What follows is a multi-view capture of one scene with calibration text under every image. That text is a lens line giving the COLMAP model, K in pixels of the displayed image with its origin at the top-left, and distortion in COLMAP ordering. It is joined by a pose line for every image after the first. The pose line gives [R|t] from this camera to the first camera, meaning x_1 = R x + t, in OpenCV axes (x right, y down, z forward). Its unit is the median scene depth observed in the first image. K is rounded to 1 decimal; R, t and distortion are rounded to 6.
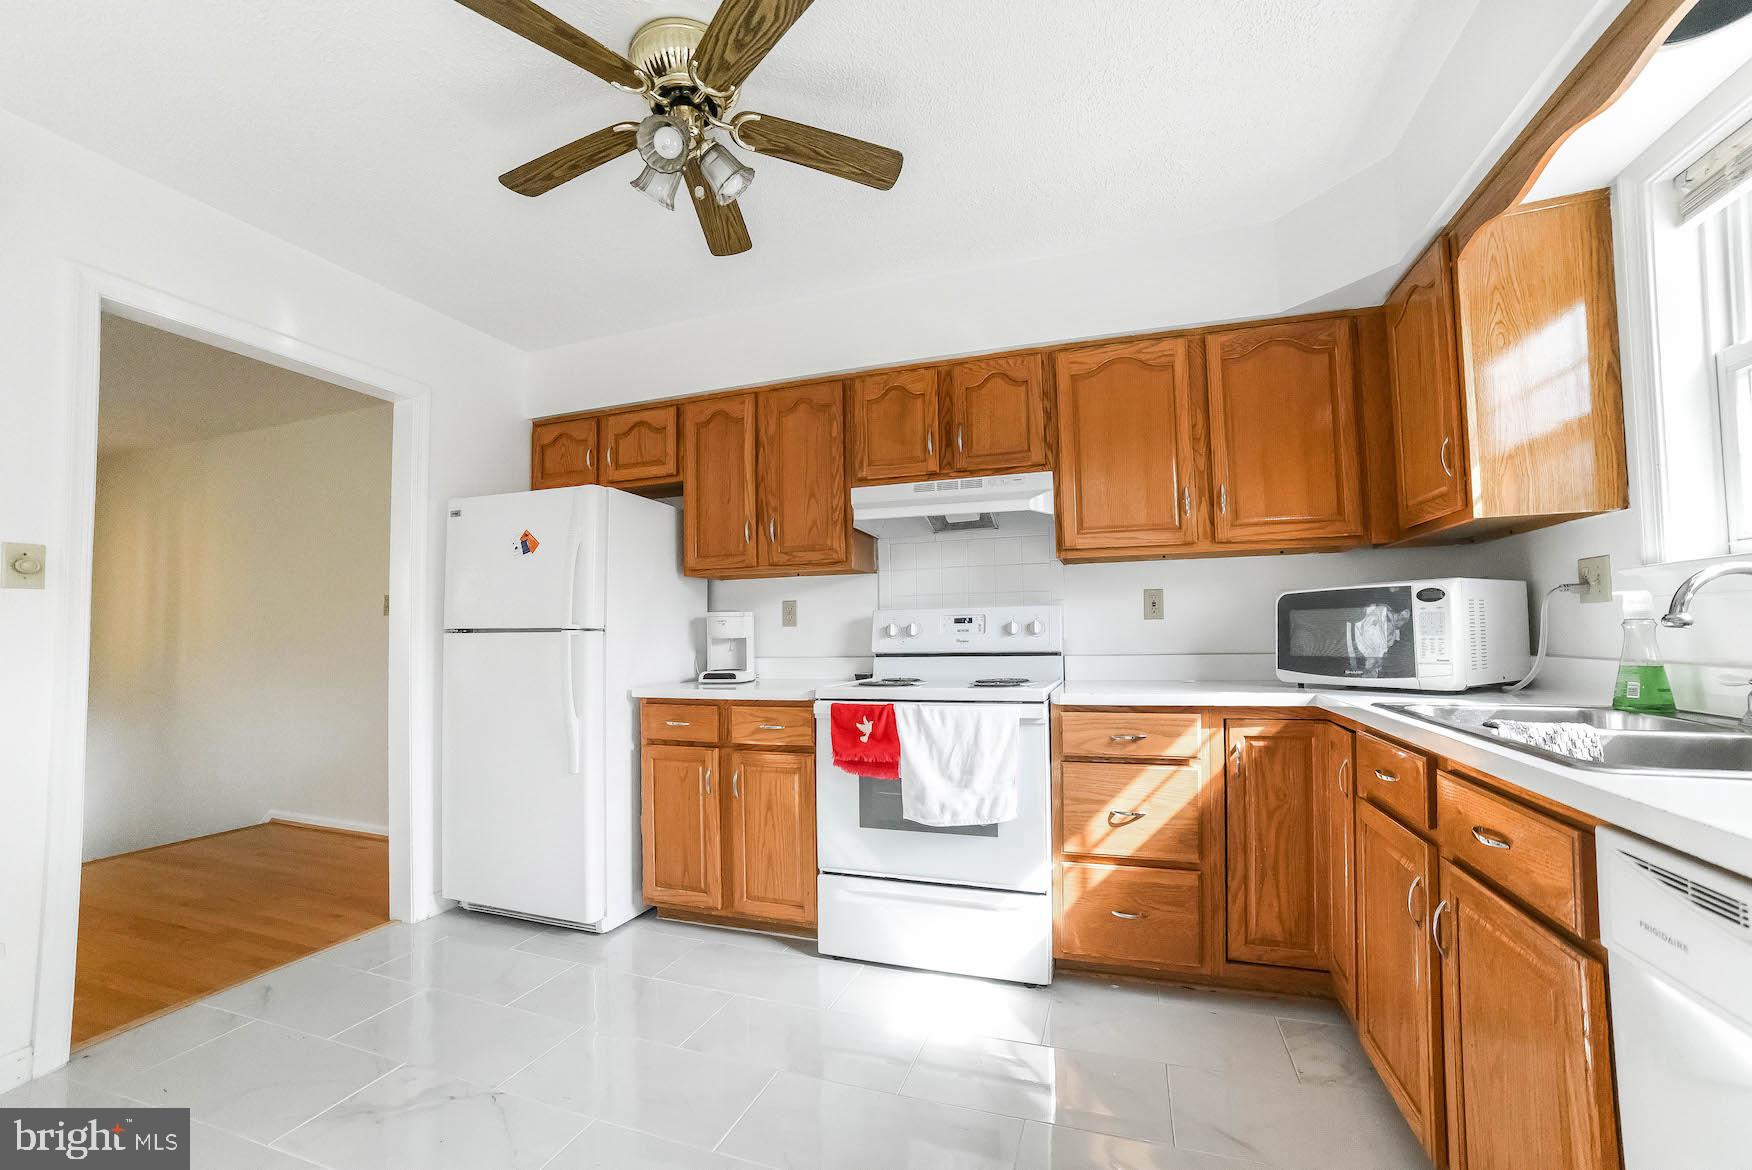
lens RADIAL K [[720.2, 0, 877.4], [0, 720.2, 602.9], [0, 0, 1]] dist [-0.096090, 0.037697]
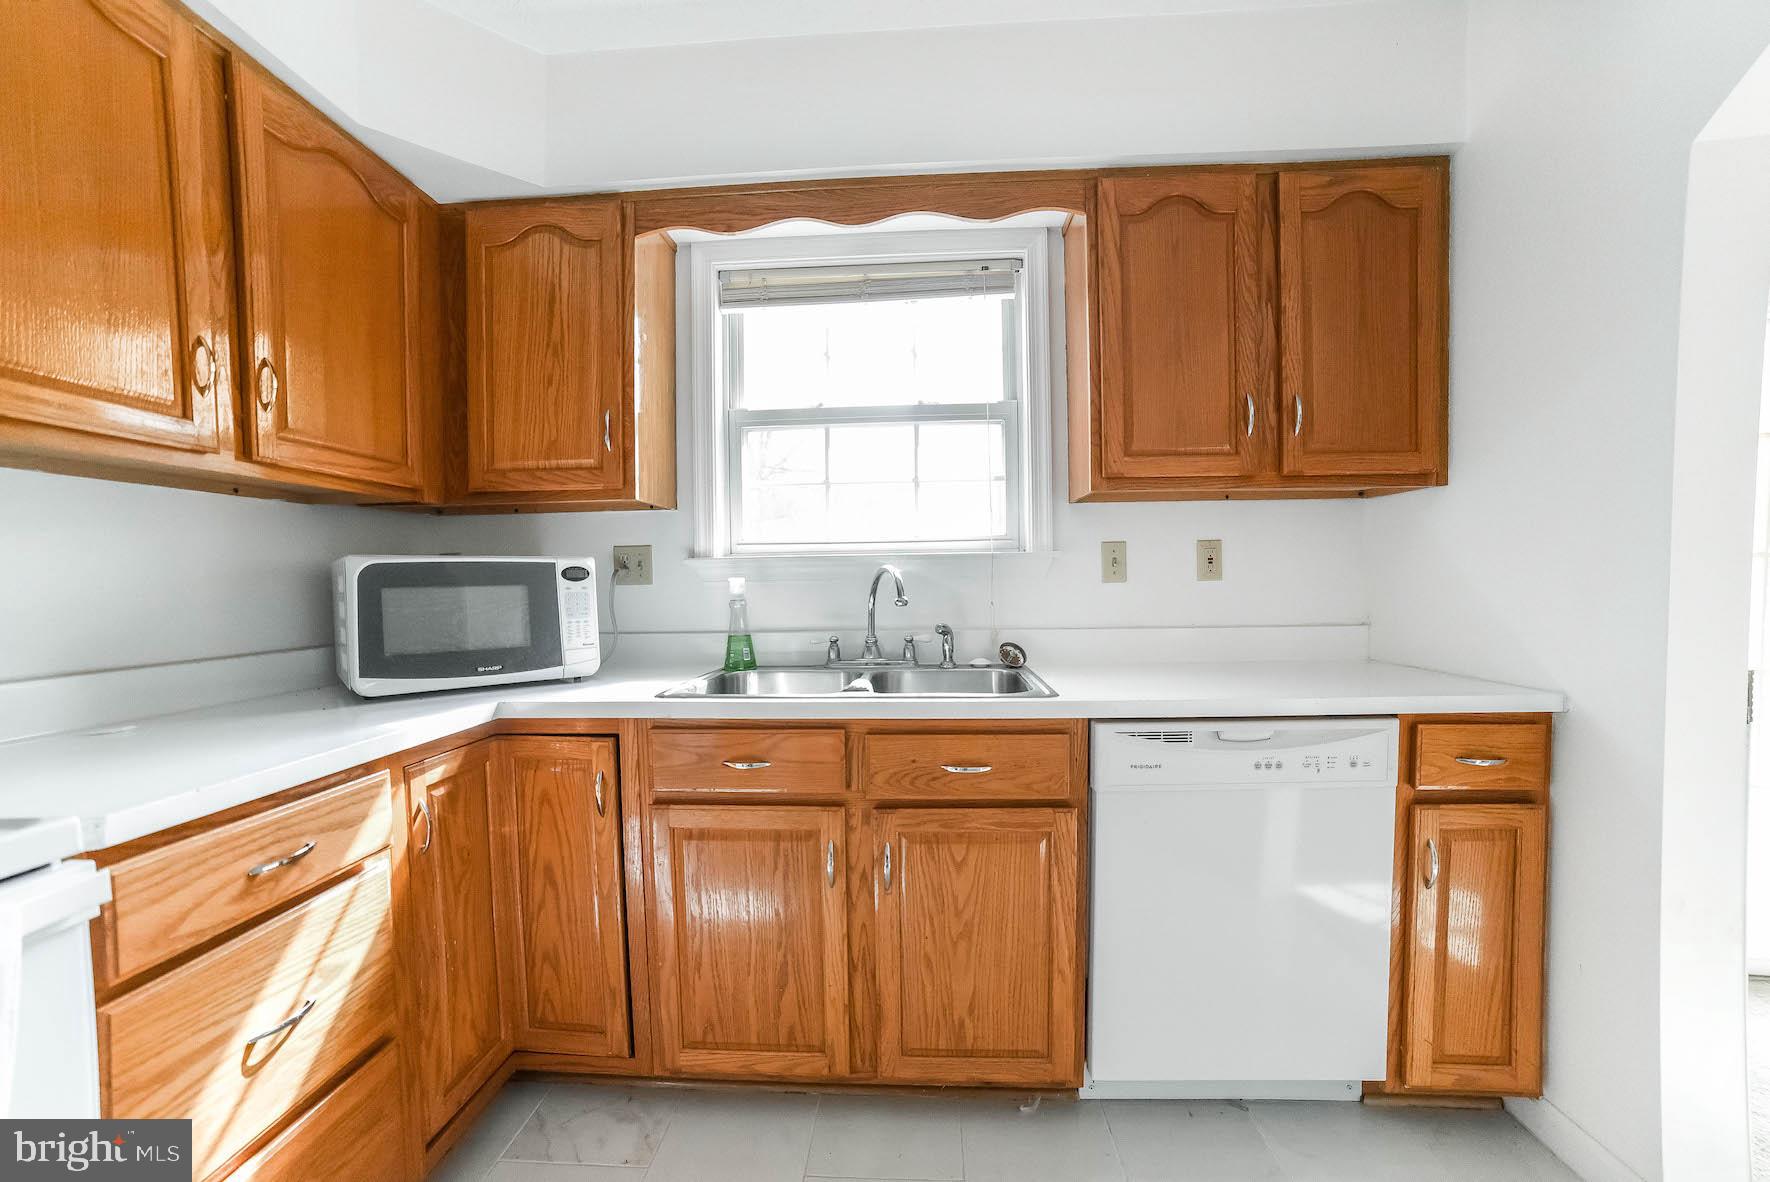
lens RADIAL K [[712.3, 0, 886.3], [0, 712.3, 607.1], [0, 0, 1]] dist [-0.078143, 0.031653]
pose [[-0.276930, -0.020022, 0.960682, -0.165710], [-0.023563, 0.999624, 0.014042, 0.007752], [-0.960601, -0.018747, -0.277297, 0.680707]]
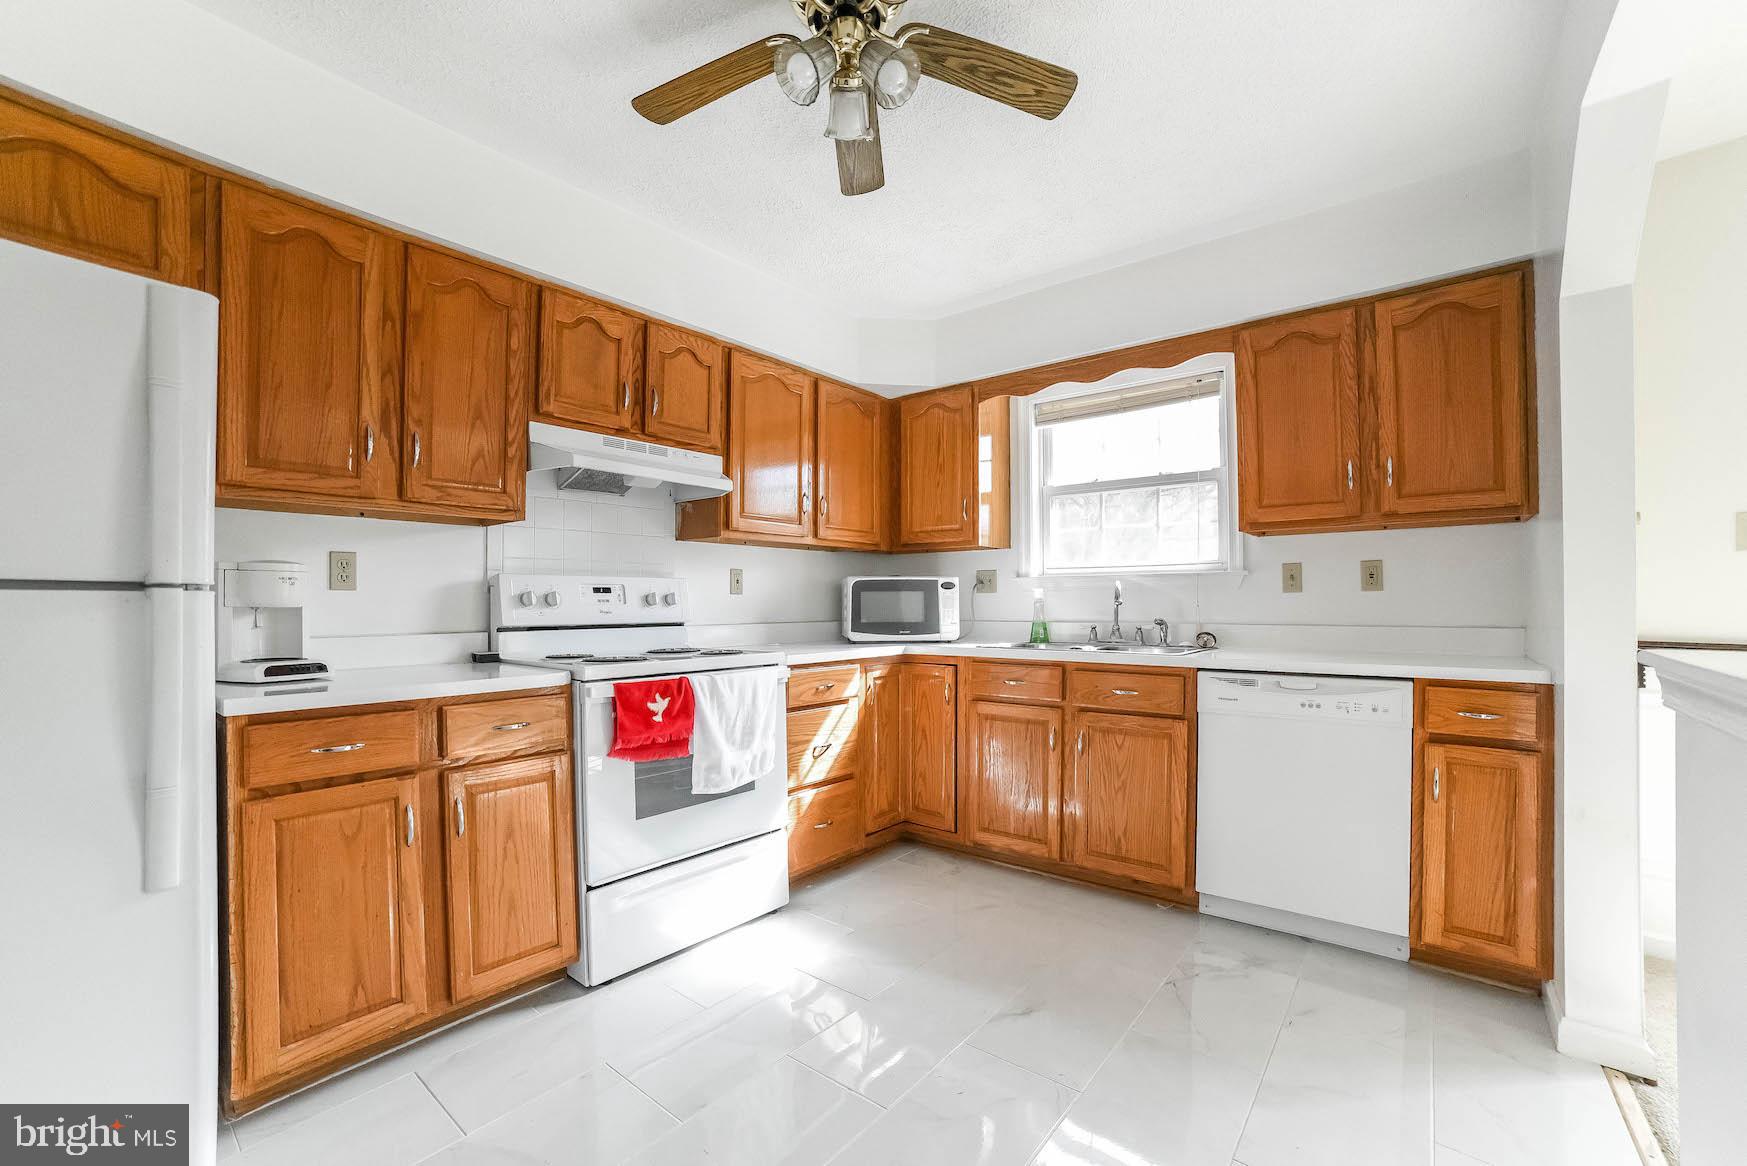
lens RADIAL K [[718.2, 0, 874.9], [0, 718.2, 600.9], [0, 0, 1]] dist [-0.096090, 0.037697]
pose [[0.337298, 0.017091, 0.941243, -0.765036], [-0.043365, 0.999056, -0.002601, 0.031279], [-0.940399, -0.039939, 0.337721, 0.441506]]
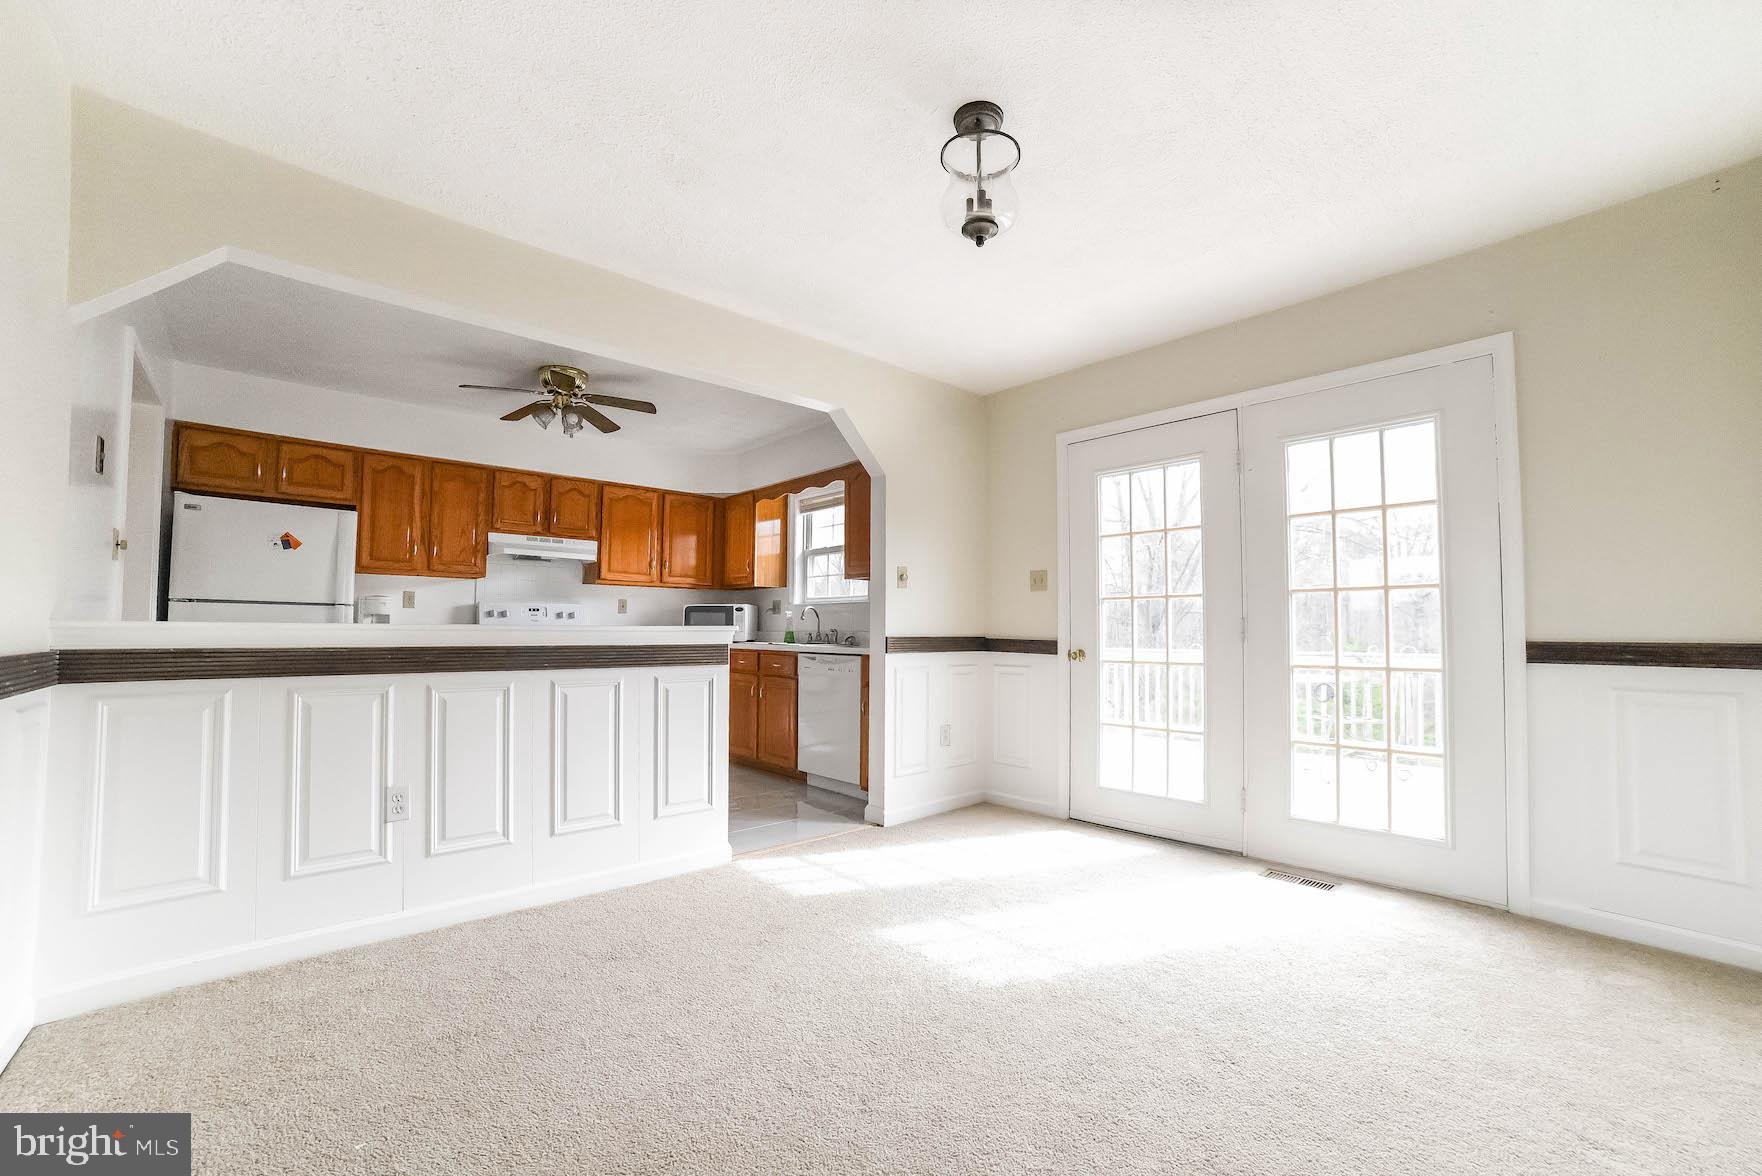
lens RADIAL K [[724.3, 0, 882.4], [0, 724.3, 606.0], [0, 0, 1]] dist [-0.096090, 0.037697]
pose [[0.473634, 0.049775, 0.879314, -1.312971], [-0.052439, 0.998224, -0.028260, 0.023586], [-0.879159, -0.032726, 0.475403, -0.819898]]
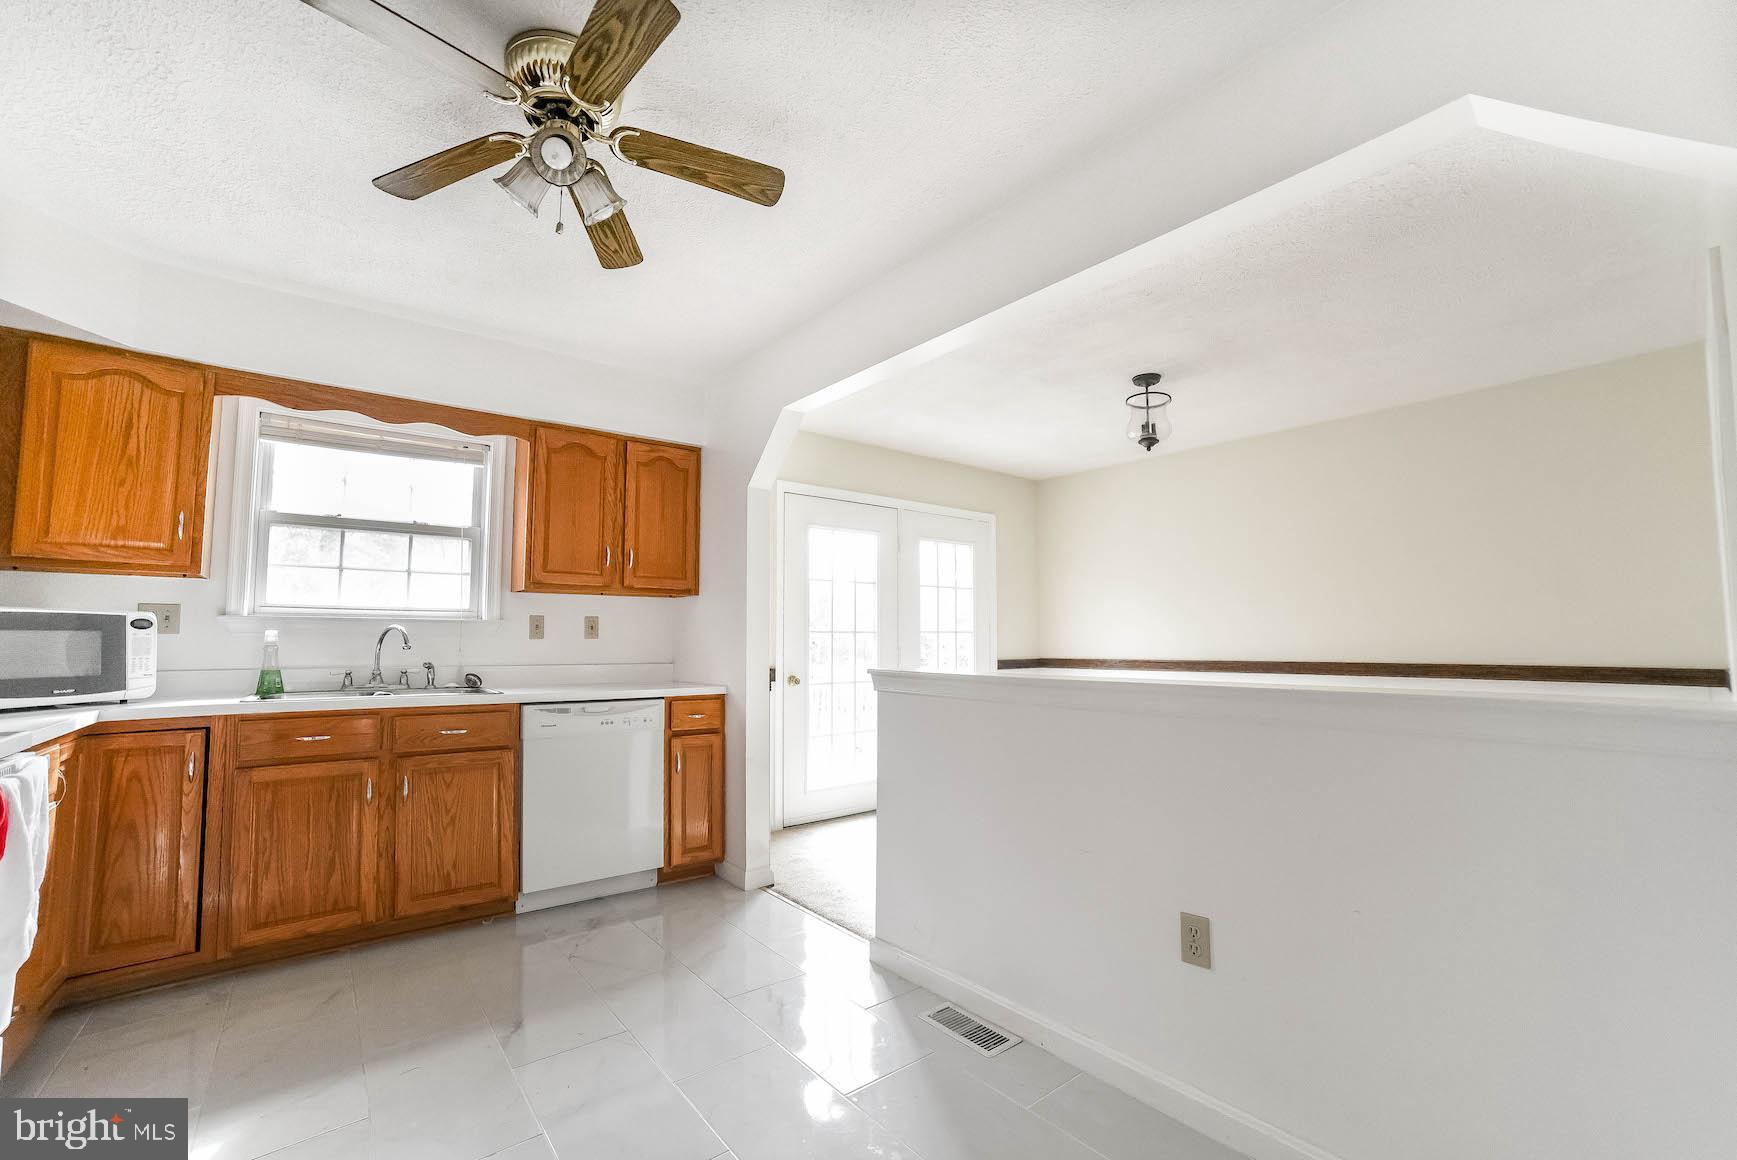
lens RADIAL K [[714.1, 0, 869.8], [0, 714.1, 597.8], [0, 0, 1]] dist [-0.096090, 0.037697]
pose [[-0.851973, 0.048024, 0.521379, -0.791594], [-0.008963, 0.994301, -0.106231, 0.047715], [-0.523509, -0.095179, -0.846687, 1.068723]]
